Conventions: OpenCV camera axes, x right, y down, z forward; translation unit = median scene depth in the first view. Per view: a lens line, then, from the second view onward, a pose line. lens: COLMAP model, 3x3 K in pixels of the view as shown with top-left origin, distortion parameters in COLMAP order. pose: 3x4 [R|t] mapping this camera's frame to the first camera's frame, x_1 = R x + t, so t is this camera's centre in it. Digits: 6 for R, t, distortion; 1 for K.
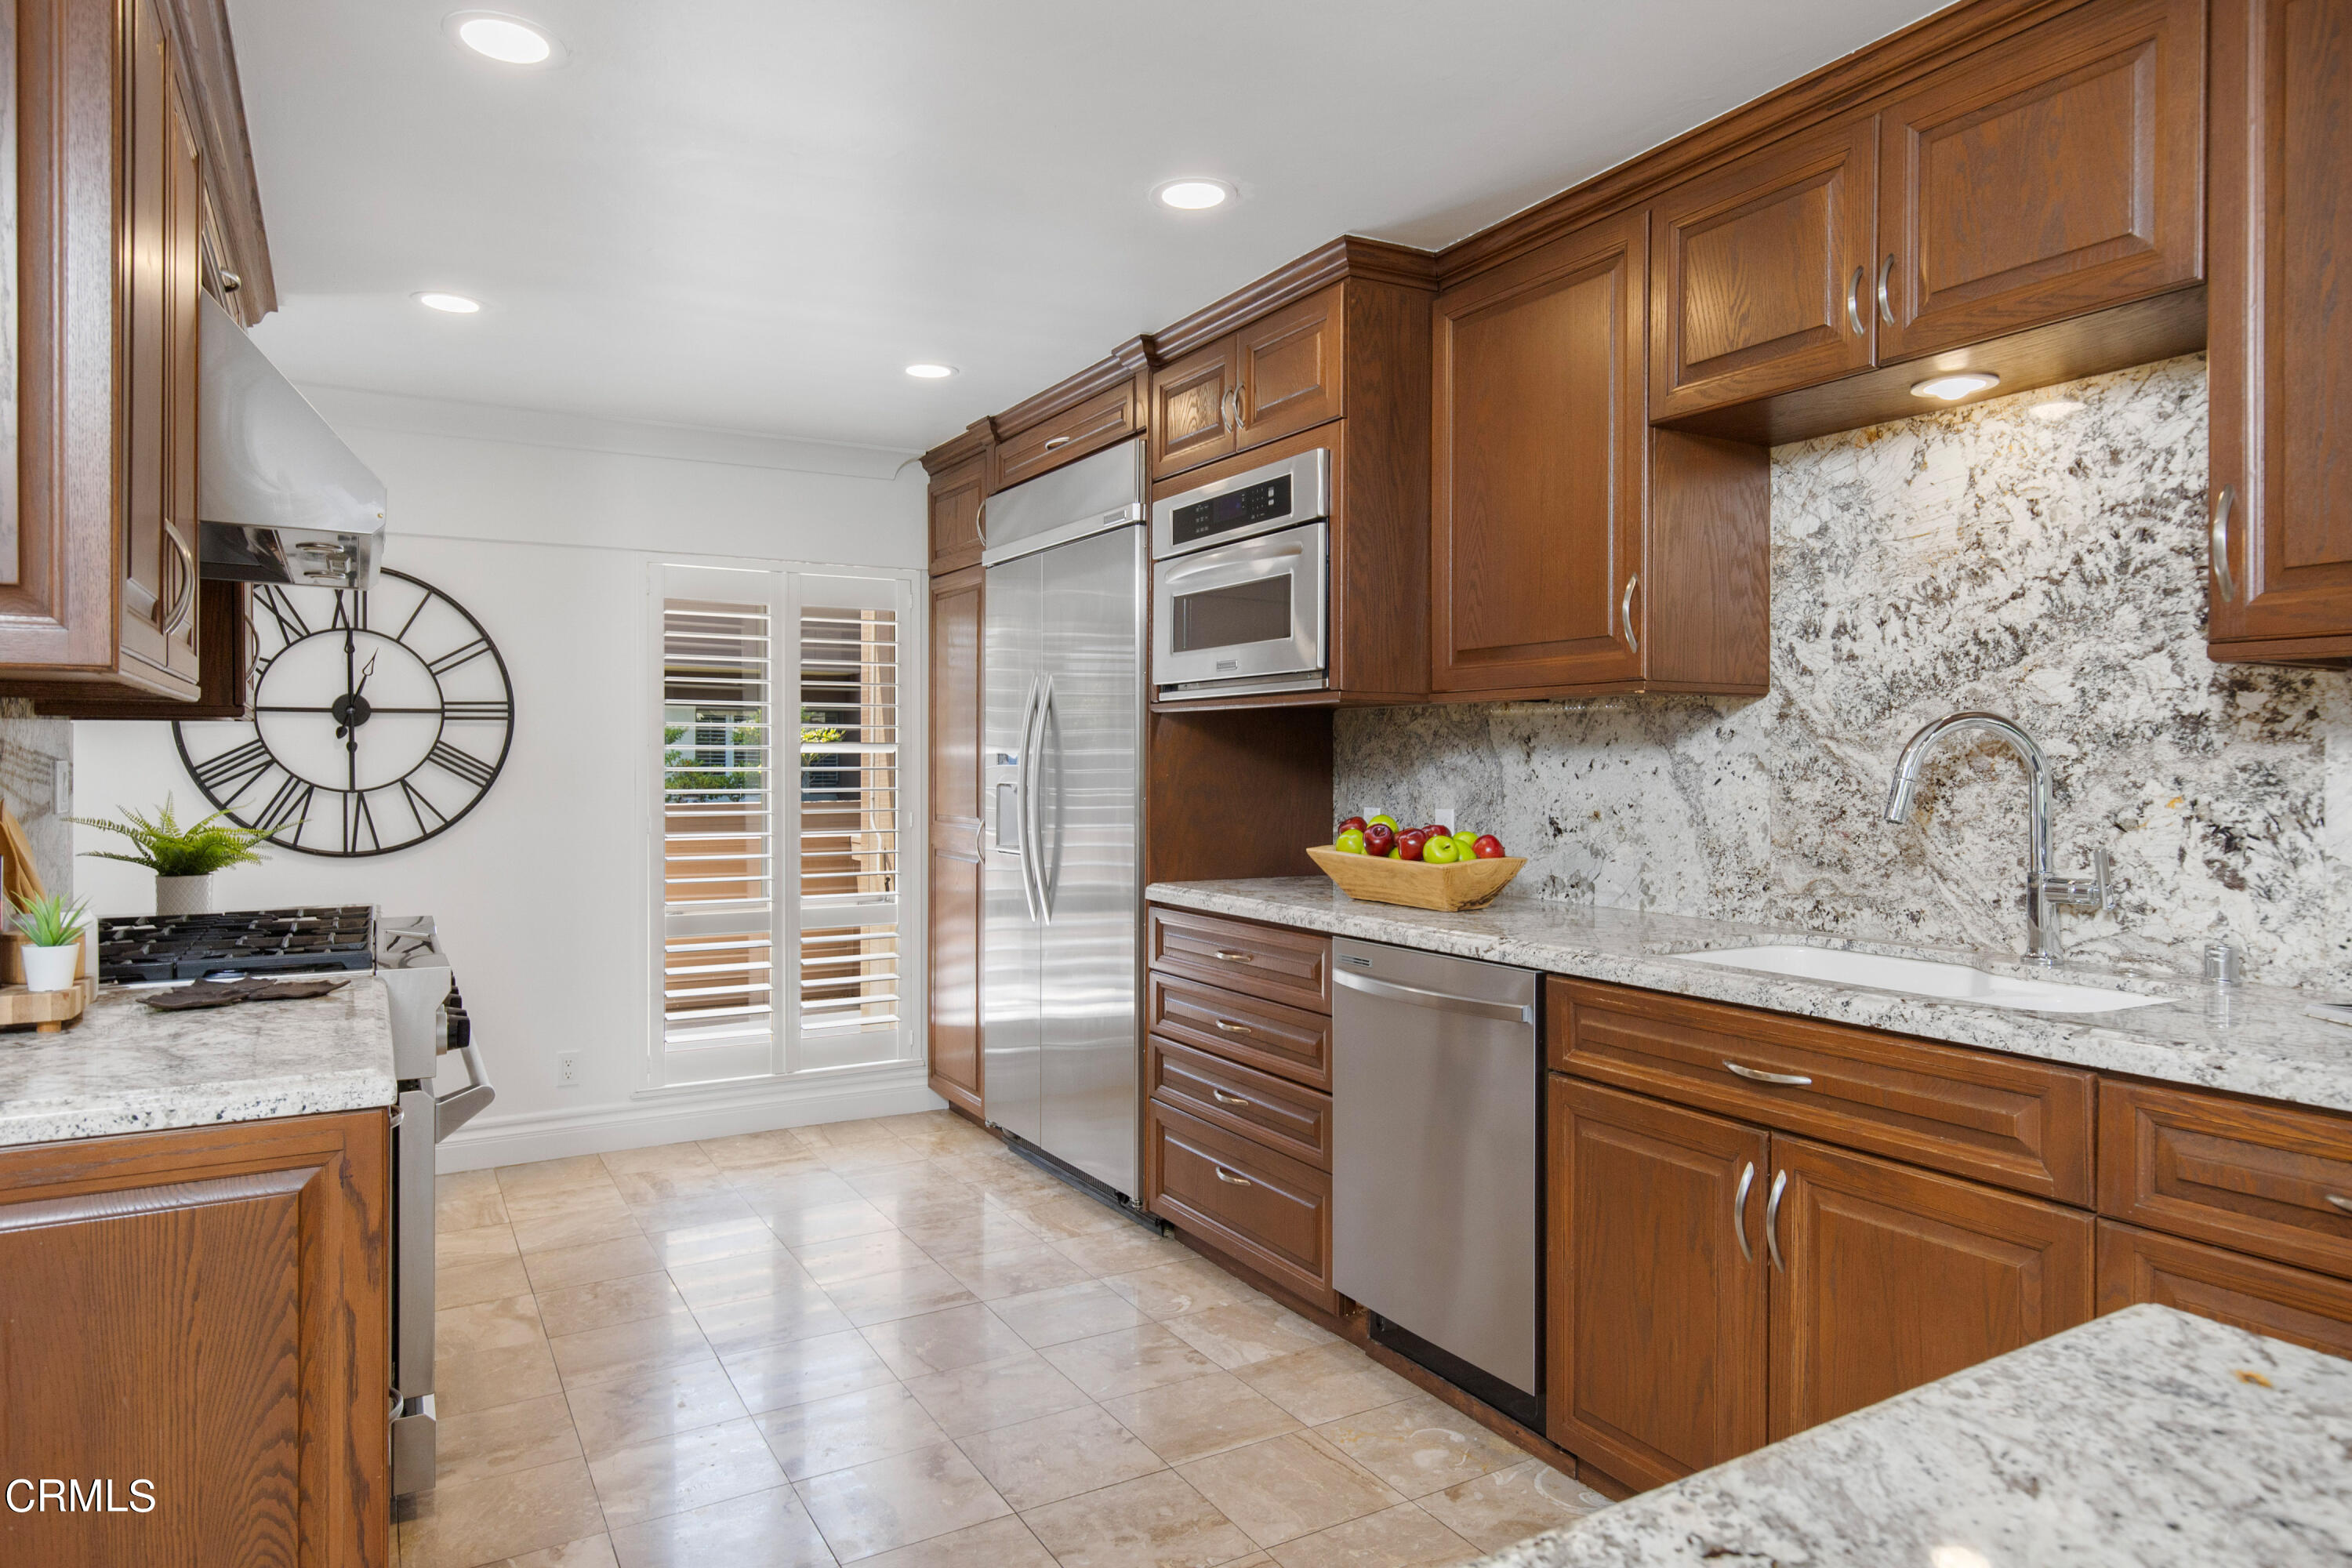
lens RADIAL K [[1401.9, 0, 1178.1], [0, 1401.9, 774.9], [0, 0, 1]] dist [0.009657, -0.003776]
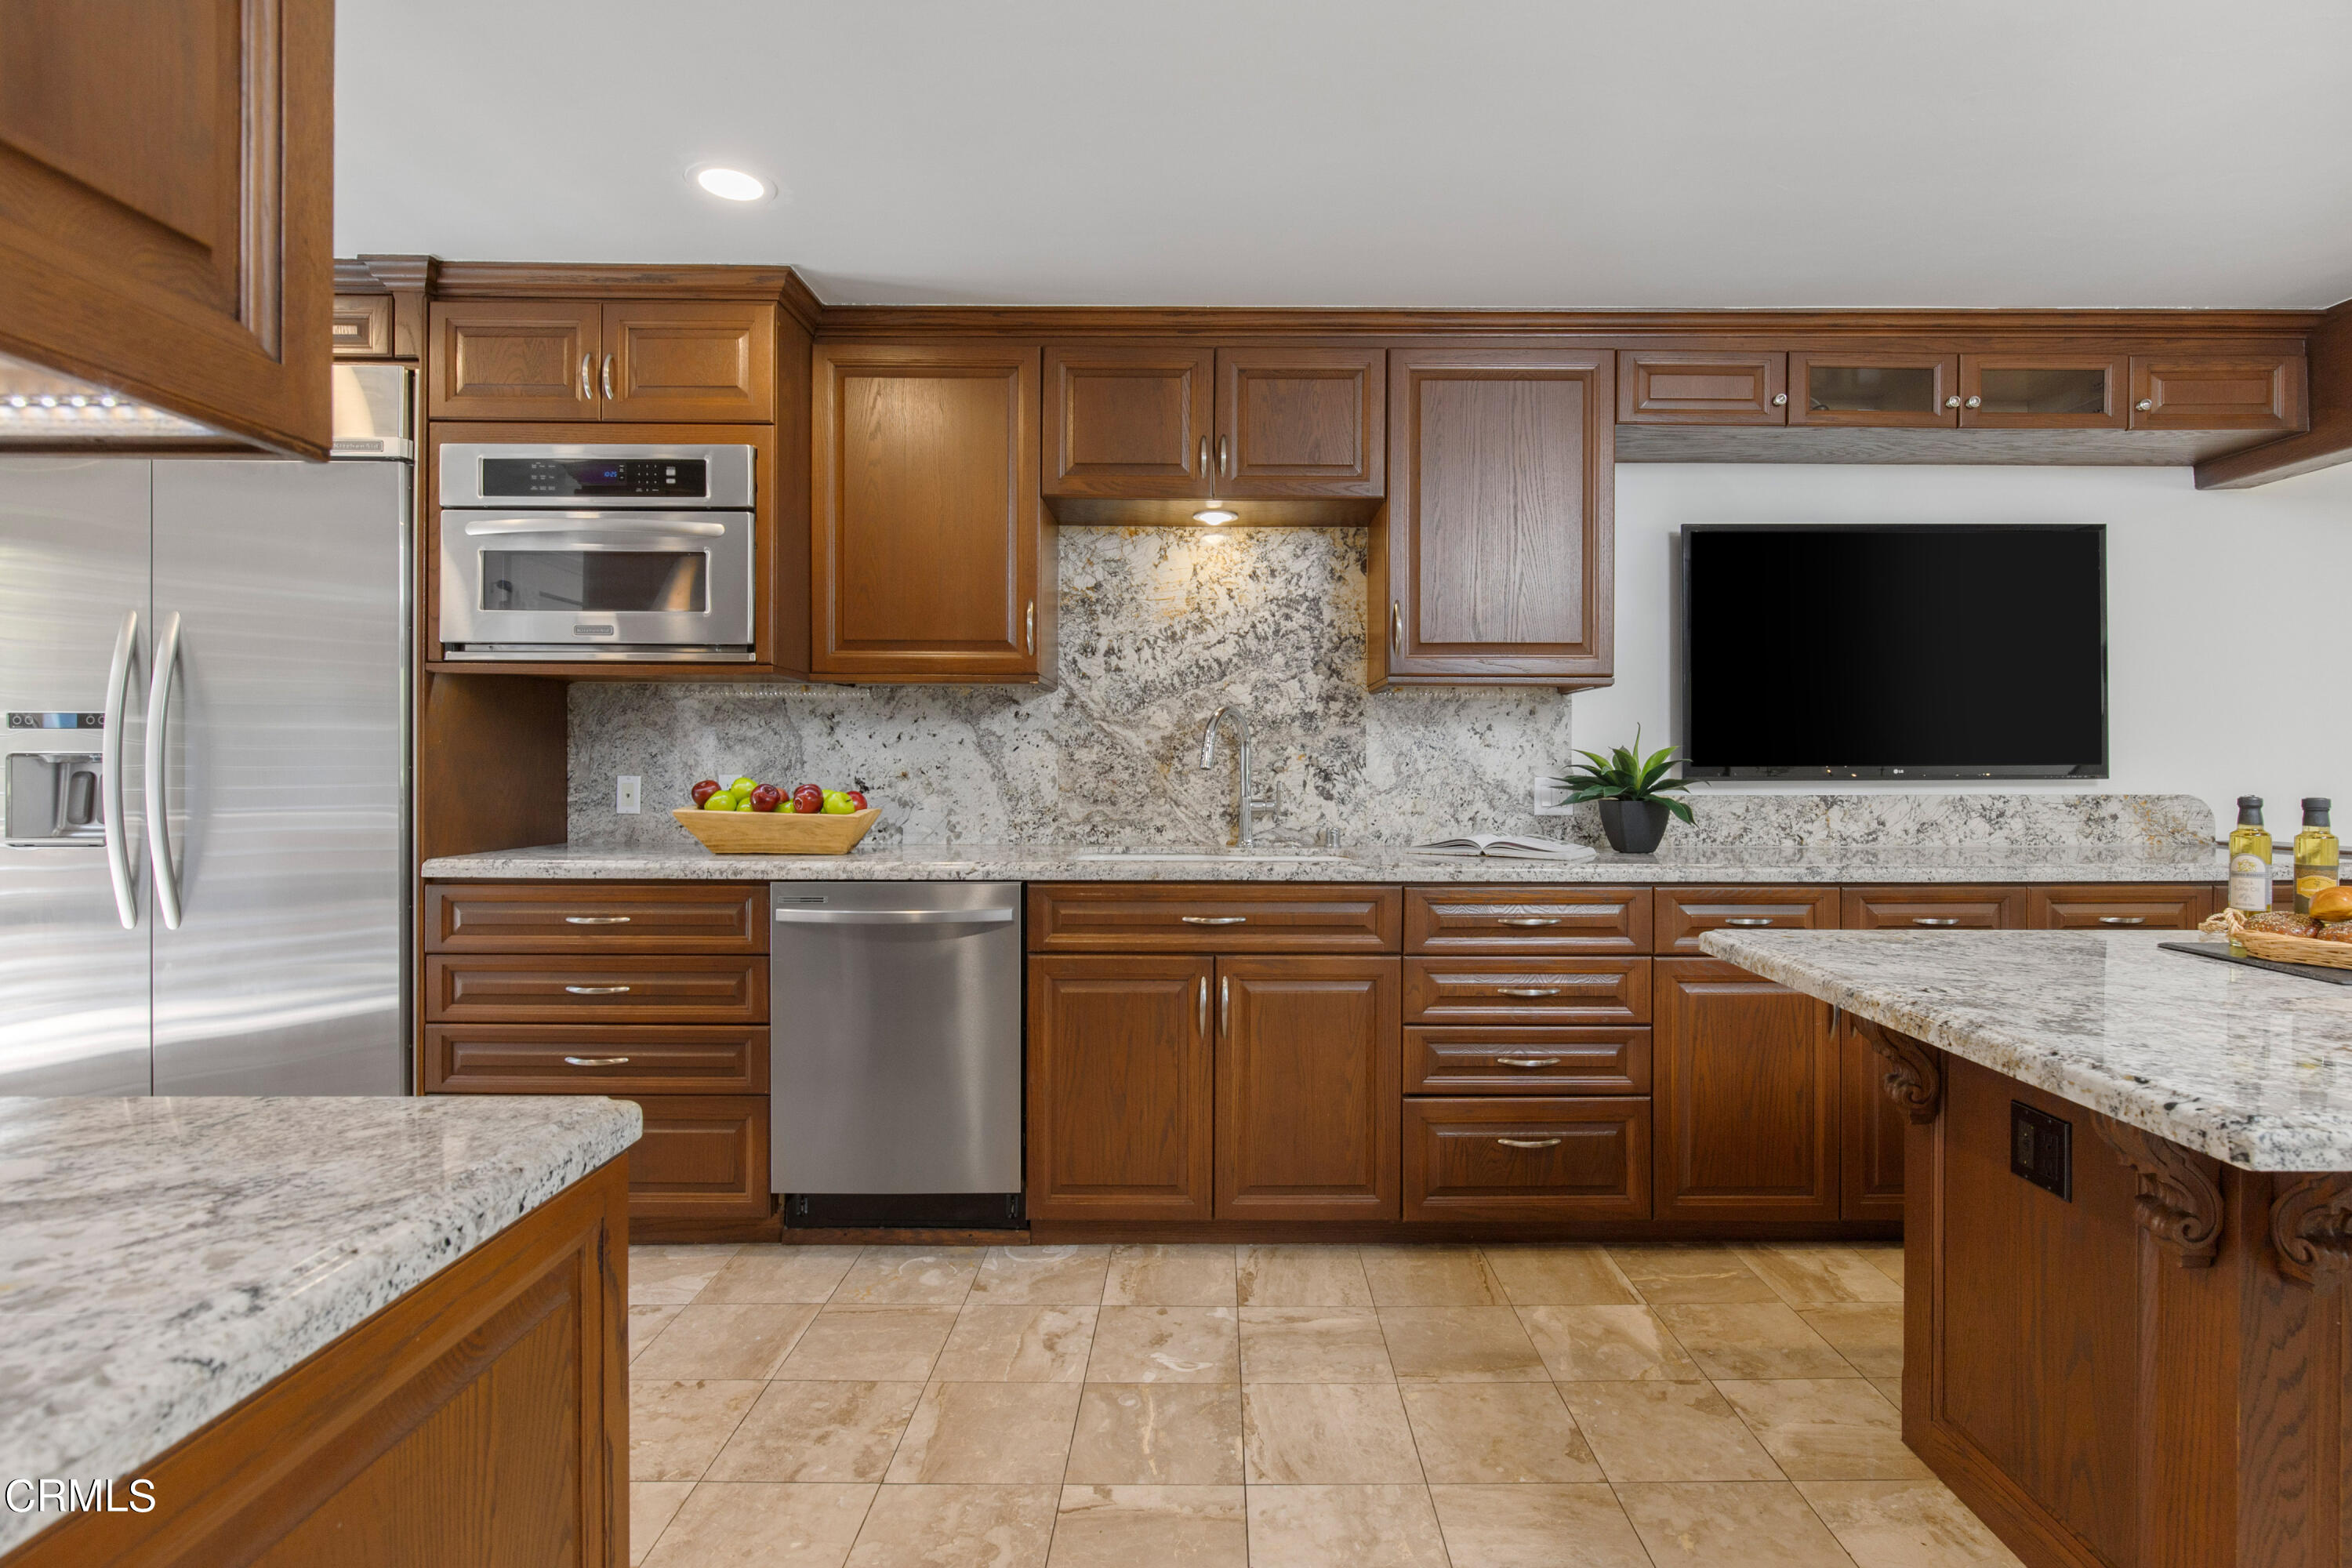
lens RADIAL K [[1116.1, 0, 1195.7], [0, 1116.1, 775.2], [0, 0, 1]] dist [-0.002535, -0.002018]
pose [[0.500560, -0.006044, 0.865680, -0.584517], [0.003145, 0.999982, 0.005163, 0.030291], [-0.865696, 0.000139, 0.500570, 0.301846]]
